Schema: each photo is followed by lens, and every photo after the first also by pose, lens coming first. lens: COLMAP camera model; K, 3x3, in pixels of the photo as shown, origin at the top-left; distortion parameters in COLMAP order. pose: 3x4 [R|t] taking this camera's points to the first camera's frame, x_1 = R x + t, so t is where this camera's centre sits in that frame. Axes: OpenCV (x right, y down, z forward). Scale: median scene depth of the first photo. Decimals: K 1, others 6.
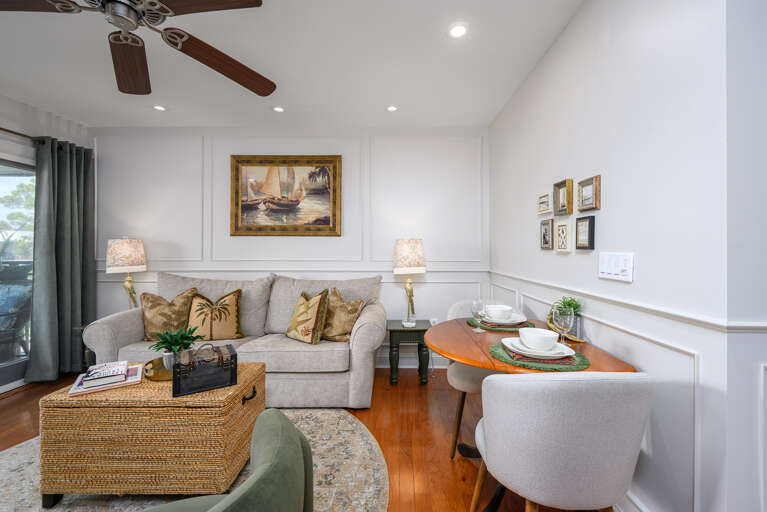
lens RADIAL K [[315.1, 0, 382.0], [0, 315.1, 250.8], [0, 0, 1]] dist [-0.004373, 0.000499]
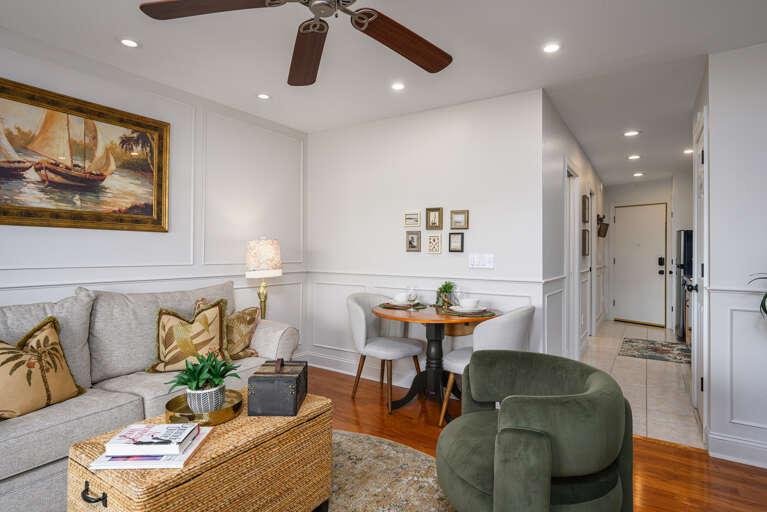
lens RADIAL K [[407.8, 0, 367.7], [0, 407.8, 246.7], [0, 0, 1]] dist [-0.015558, -0.000123]
pose [[0.562497, 0.011262, 0.826723, -0.656101], [-0.003462, 0.999931, -0.011266, -0.002577], [-0.826792, 0.003475, 0.562496, 0.074208]]
